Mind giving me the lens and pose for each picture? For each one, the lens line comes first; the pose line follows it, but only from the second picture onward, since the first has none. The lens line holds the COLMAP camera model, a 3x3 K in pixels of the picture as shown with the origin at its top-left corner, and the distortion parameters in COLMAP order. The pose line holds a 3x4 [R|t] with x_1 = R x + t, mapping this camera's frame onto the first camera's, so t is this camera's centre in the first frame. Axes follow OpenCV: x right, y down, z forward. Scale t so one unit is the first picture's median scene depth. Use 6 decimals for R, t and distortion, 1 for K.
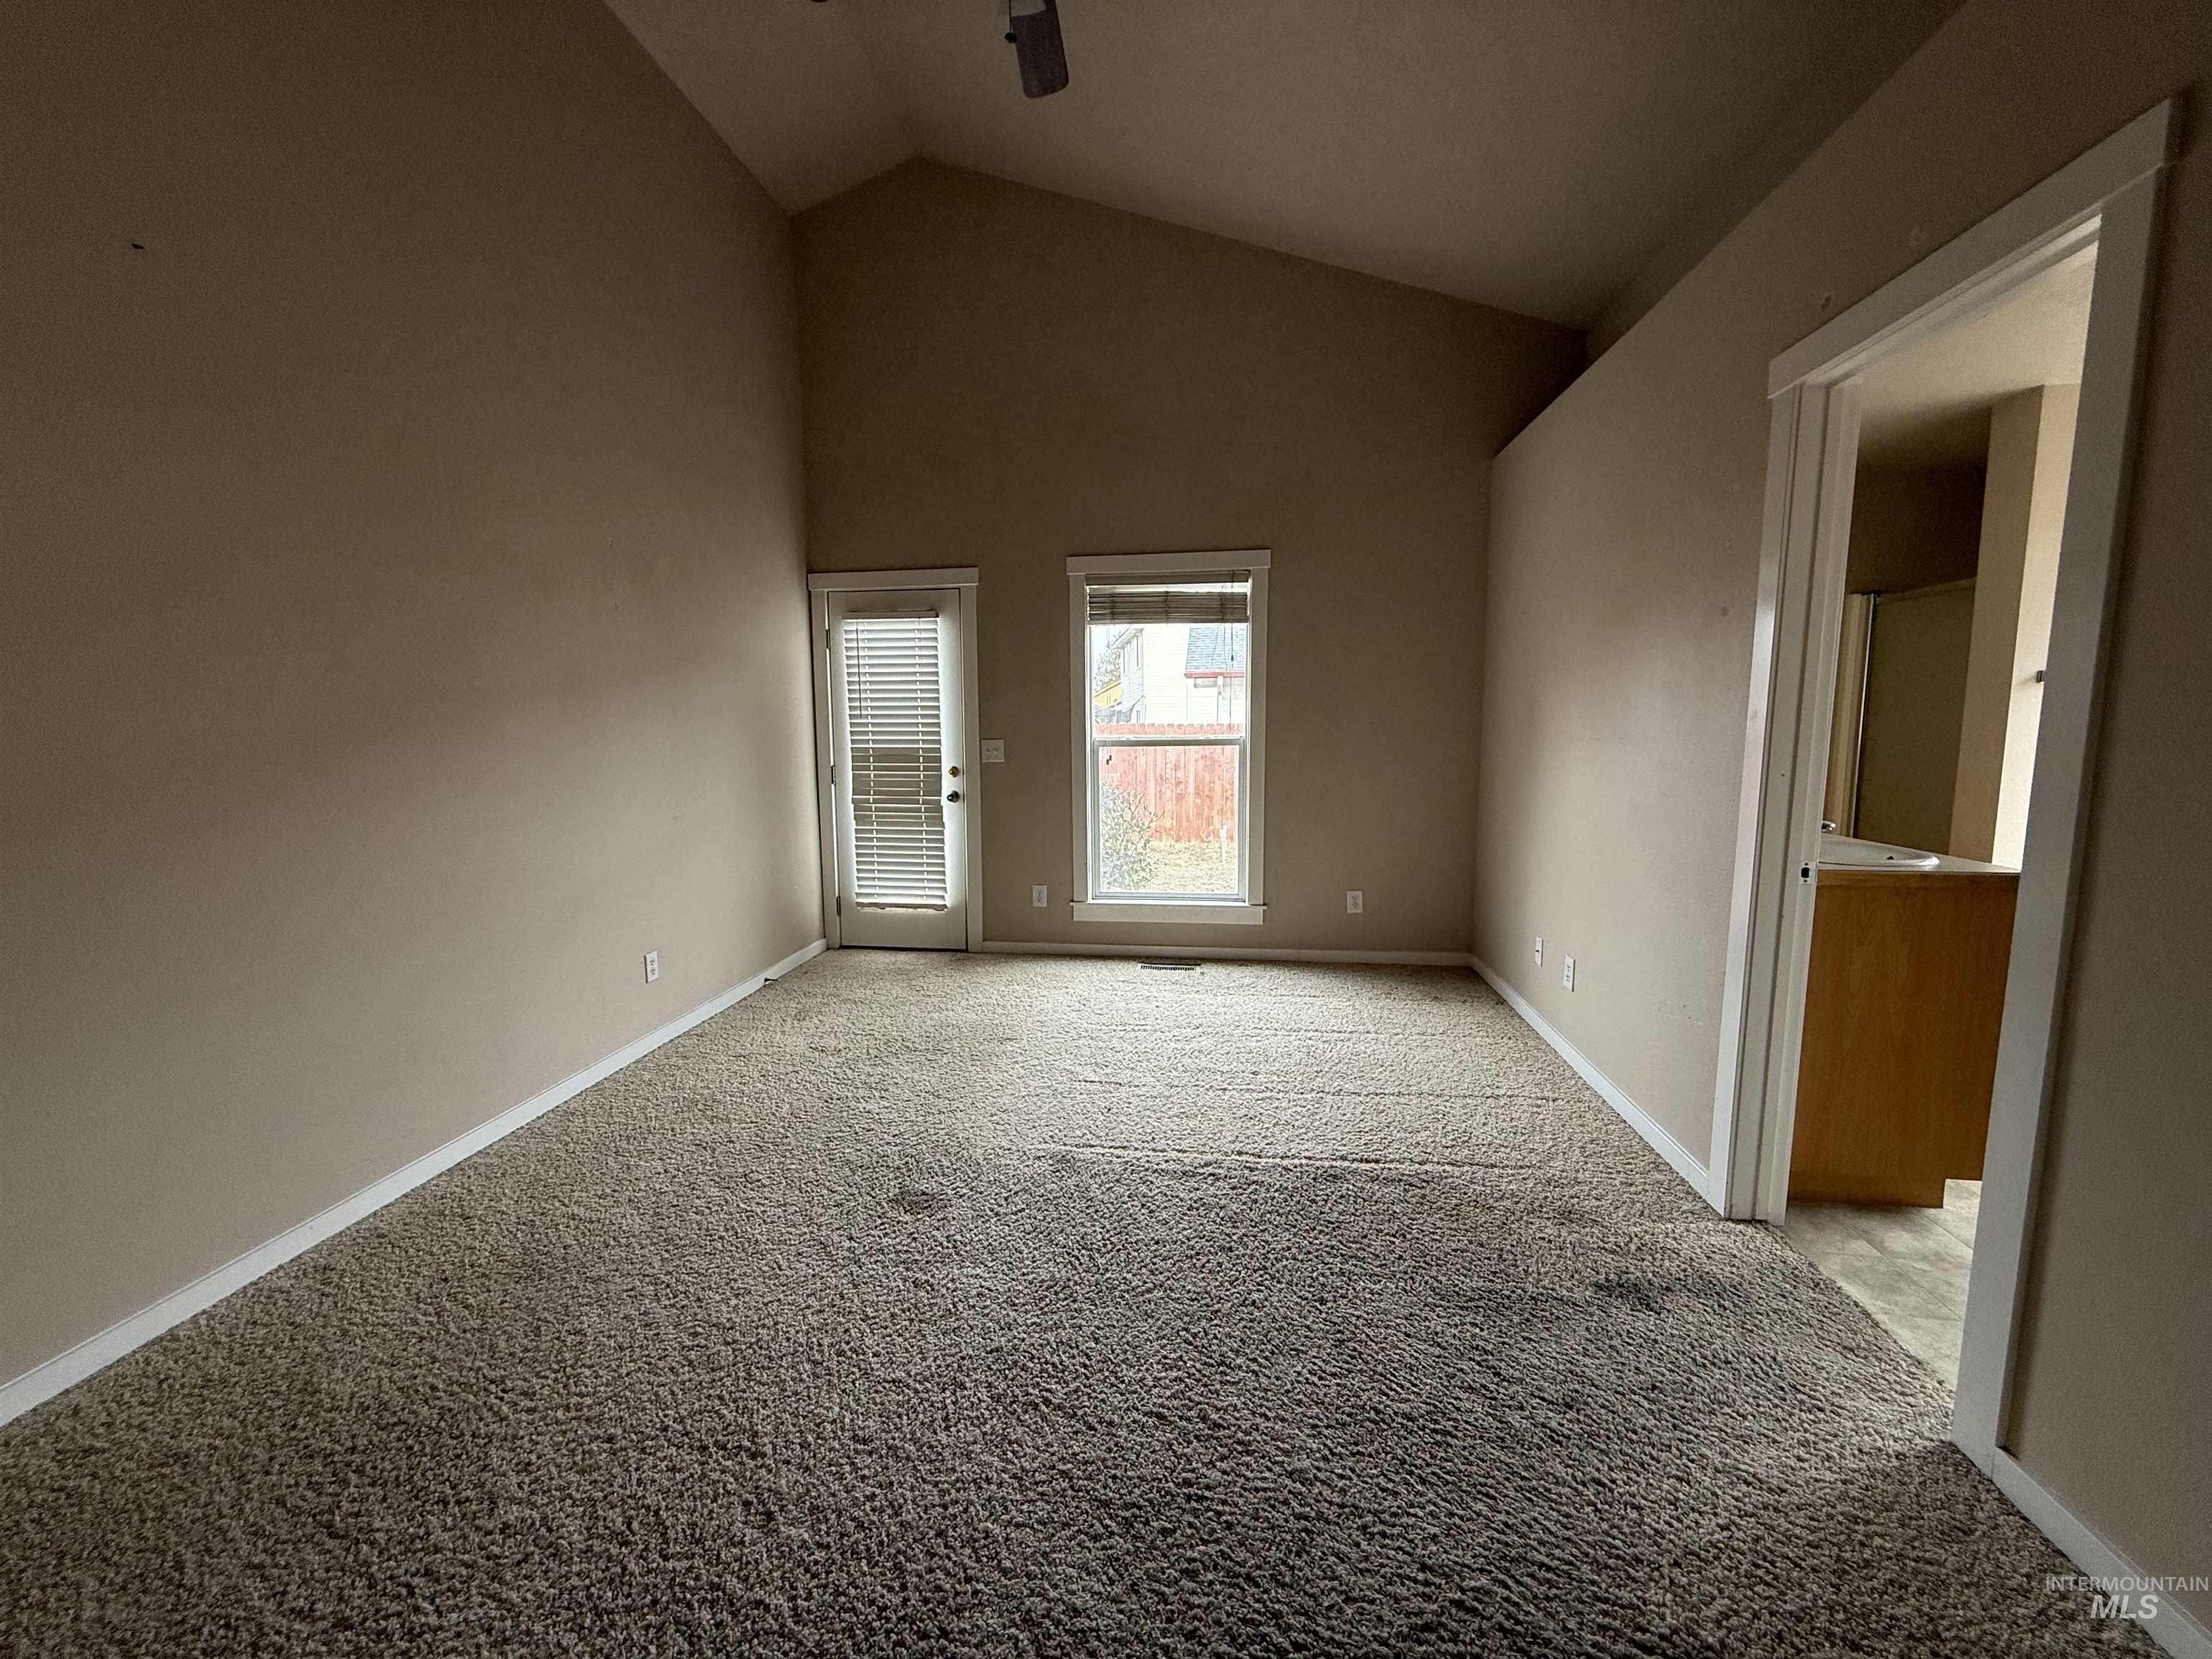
lens RADIAL K [[877.8, 0, 1096.6], [0, 877.8, 827.5], [0, 0, 1]] dist [0.000316, 0.000403]
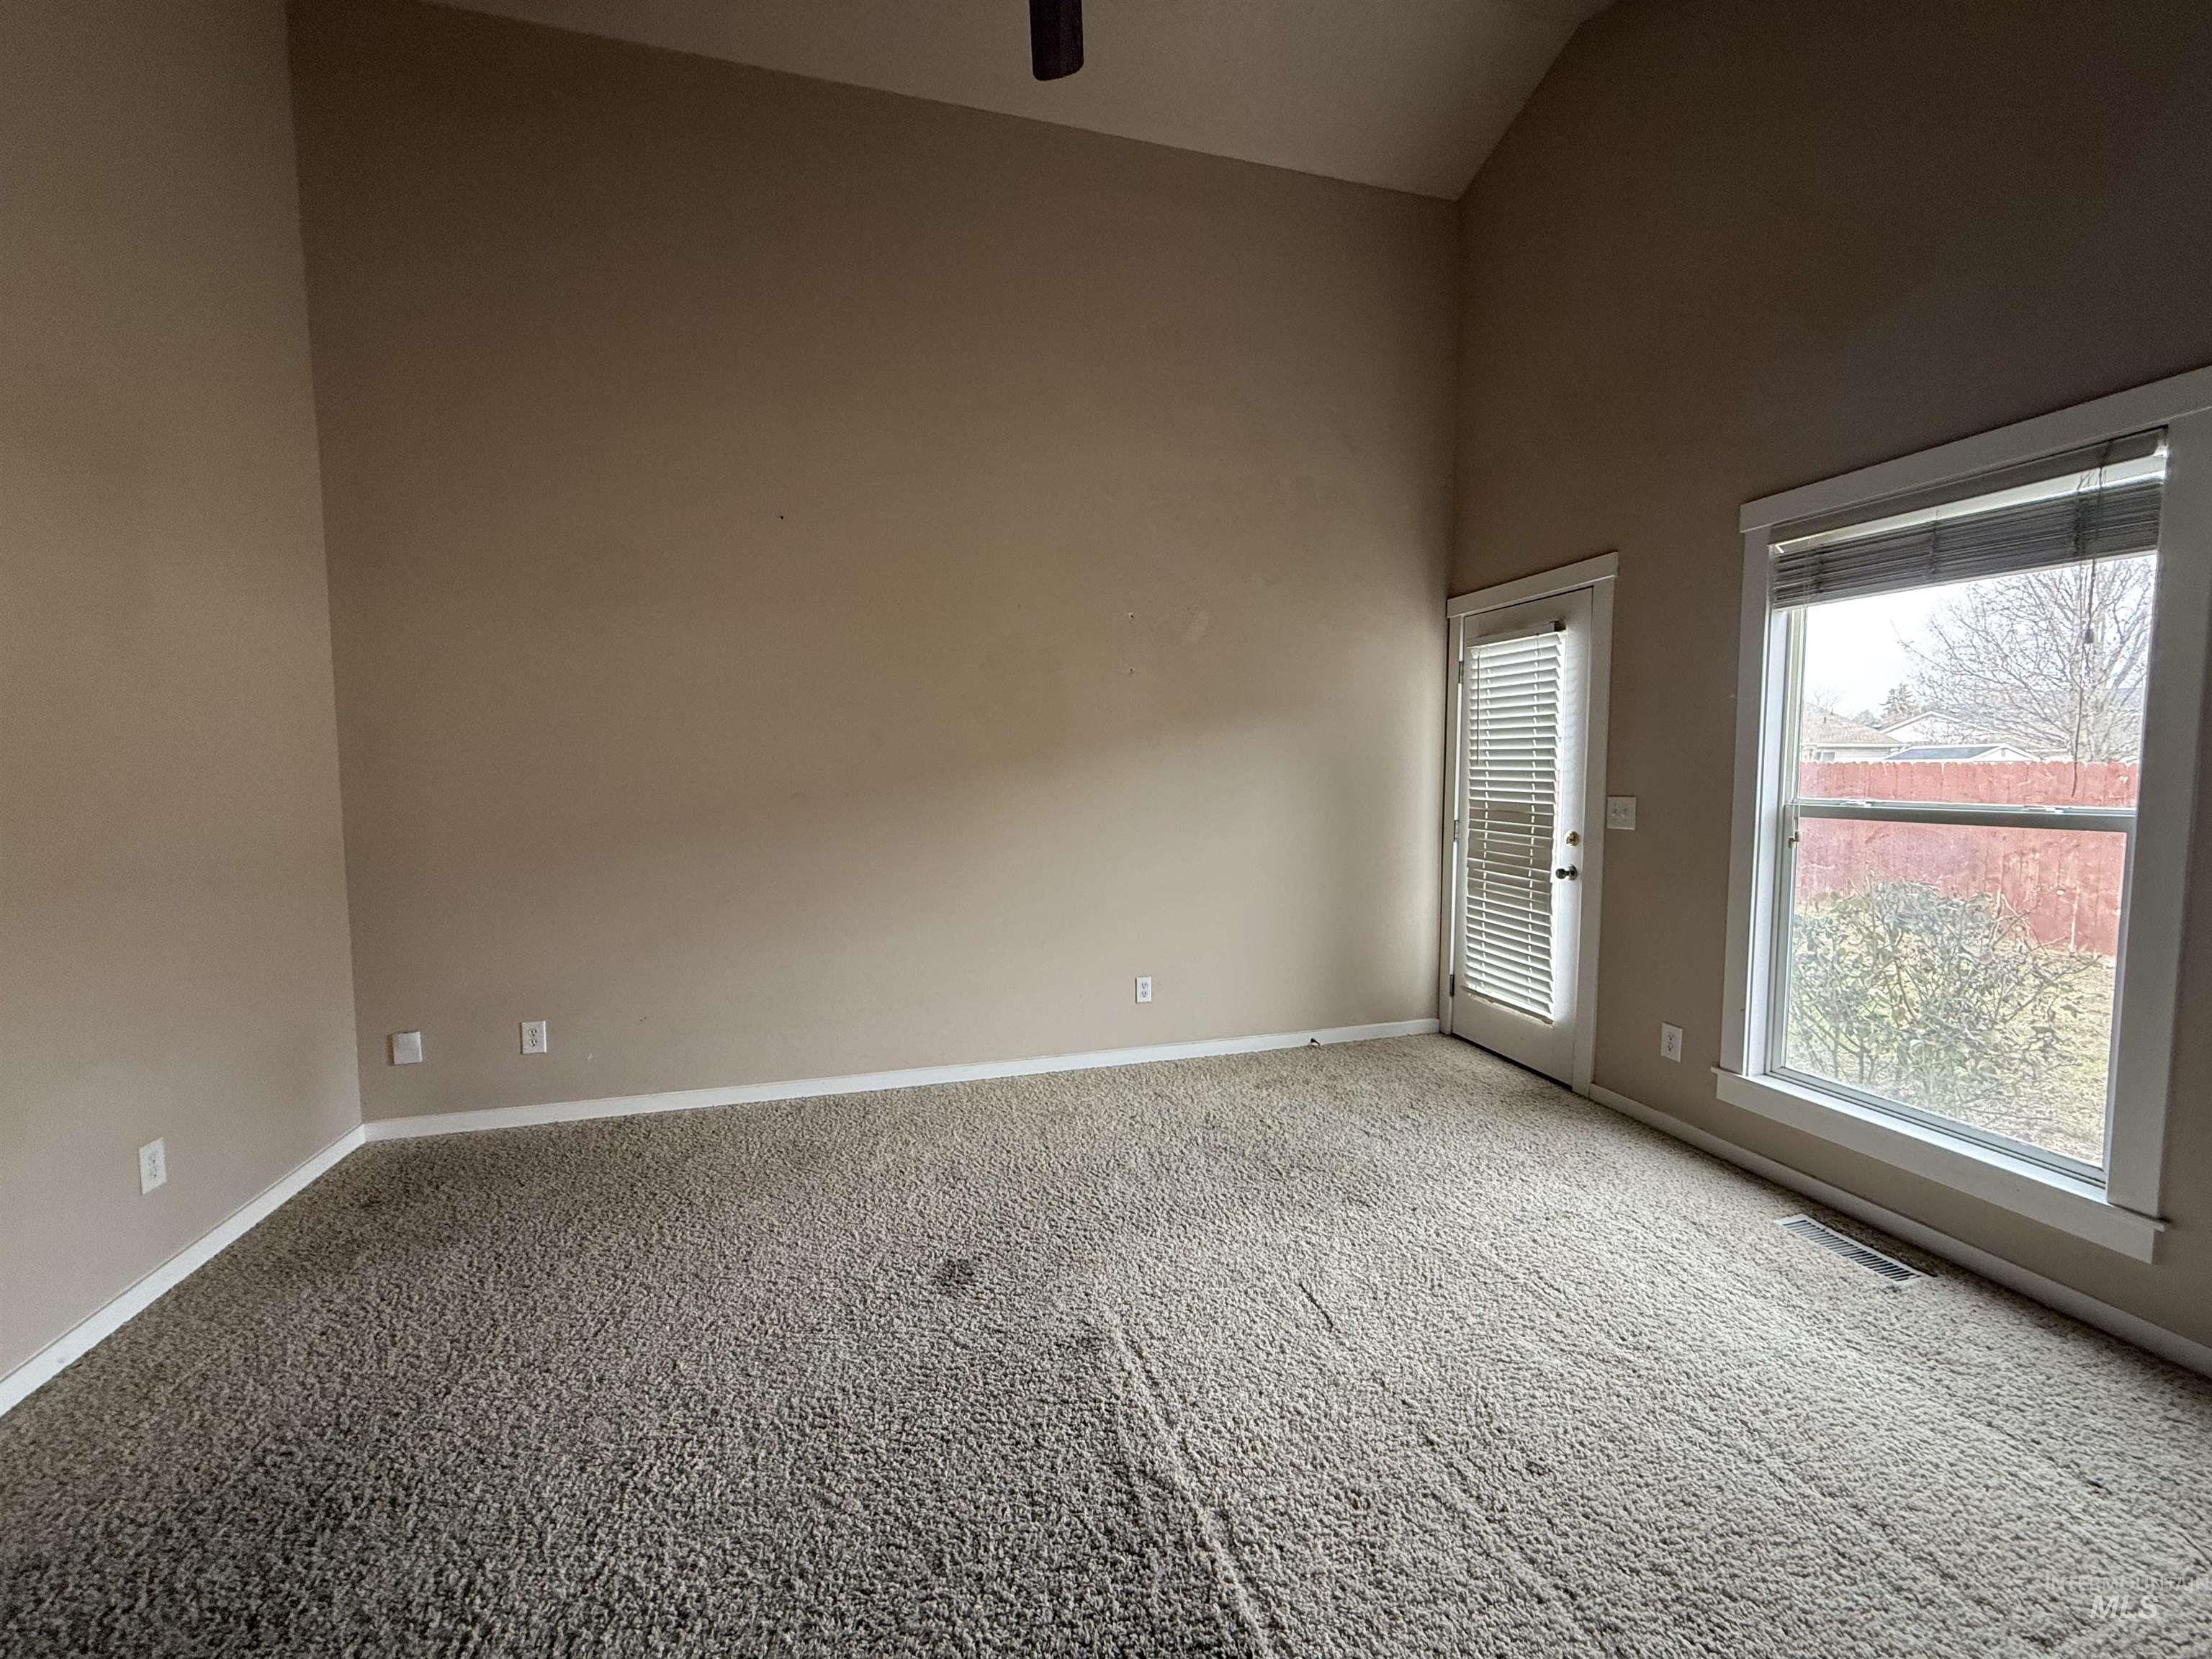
lens RADIAL K [[877.8, 0, 1096.6], [0, 877.8, 827.5], [0, 0, 1]] dist [0.000316, 0.000403]
pose [[0.398155, 0.070334, -0.914618, 0.347725], [-0.104741, 0.994021, 0.030844, -0.054434], [0.911319, 0.083517, 0.403142, 0.350581]]
